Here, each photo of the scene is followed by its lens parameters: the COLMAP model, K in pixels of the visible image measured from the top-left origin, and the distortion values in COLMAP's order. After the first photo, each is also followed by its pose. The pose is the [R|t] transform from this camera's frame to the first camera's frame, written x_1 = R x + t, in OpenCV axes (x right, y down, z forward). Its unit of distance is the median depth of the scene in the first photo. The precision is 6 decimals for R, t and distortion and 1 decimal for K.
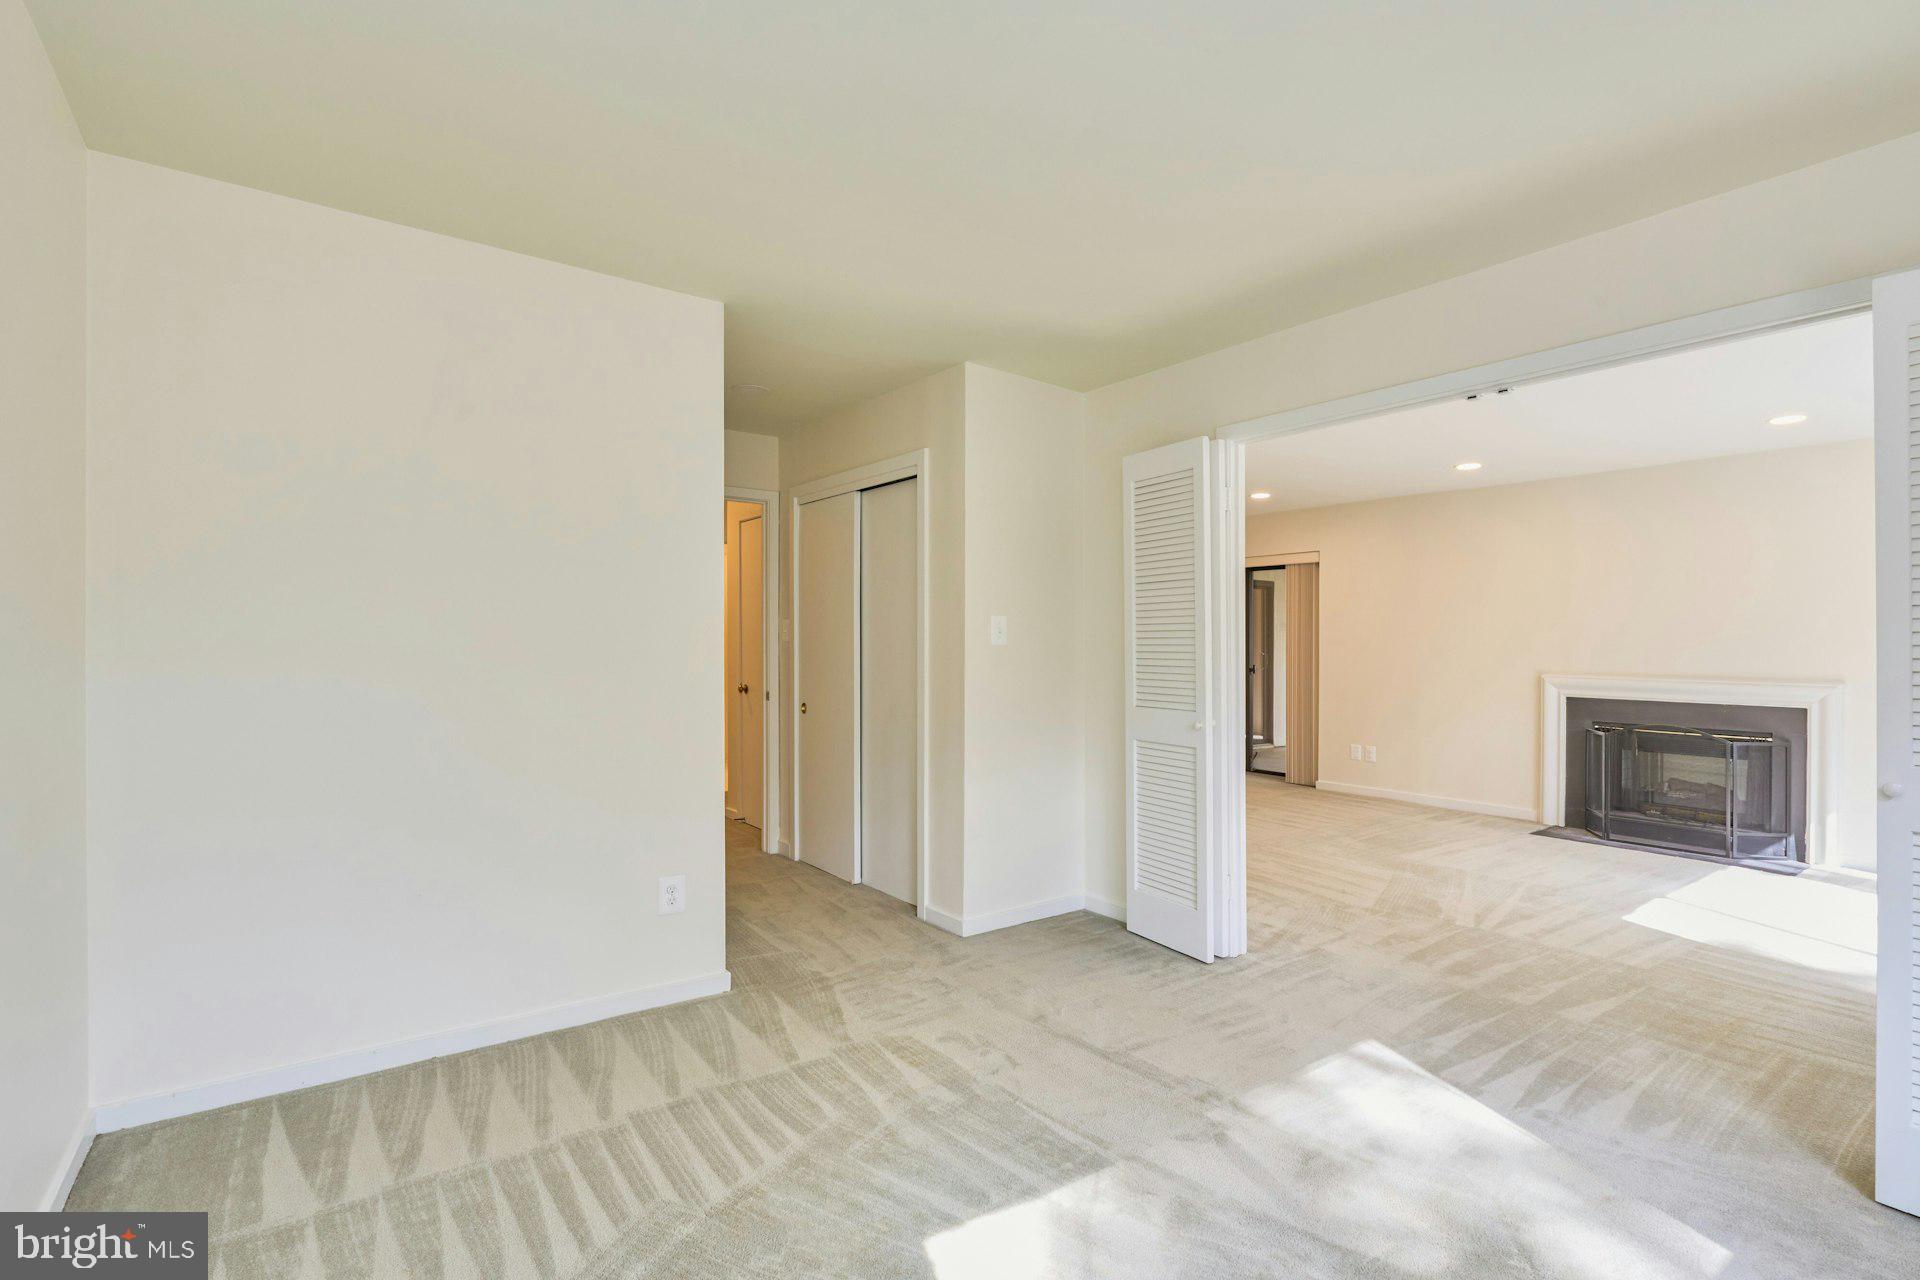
lens RADIAL K [[889.4, 0, 955.6], [0, 889.4, 641.5], [0, 0, 1]] dist [-0.006326, -0.000793]
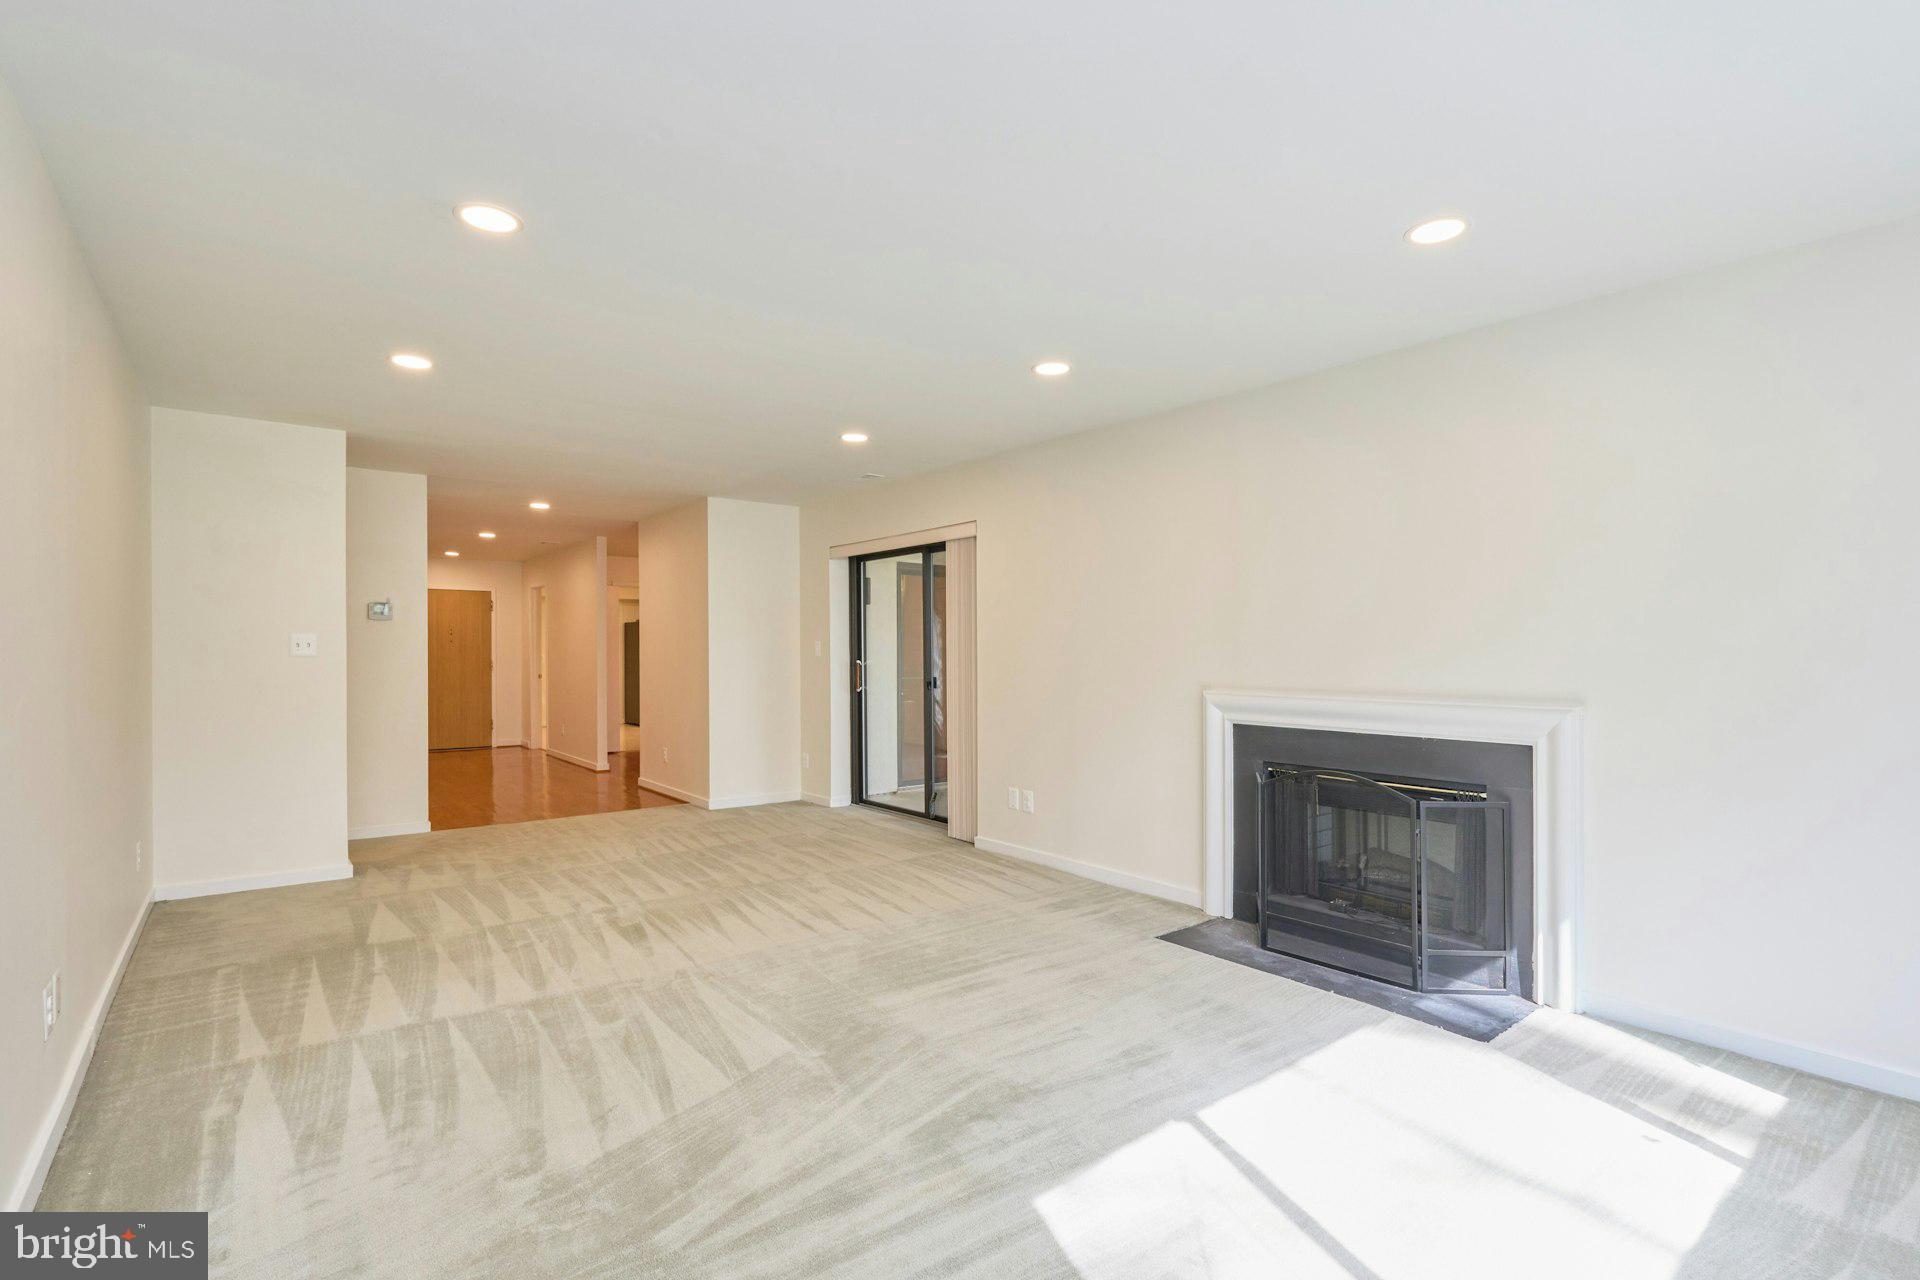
lens RADIAL K [[889.4, 0, 966.1], [0, 889.4, 652.0], [0, 0, 1]] dist [-0.006326, -0.000793]
pose [[0.998629, -0.002921, 0.052261, 0.524920], [0.003110, 0.999989, -0.003542, 0.011929], [-0.052250, 0.003699, 0.998627, 0.396223]]
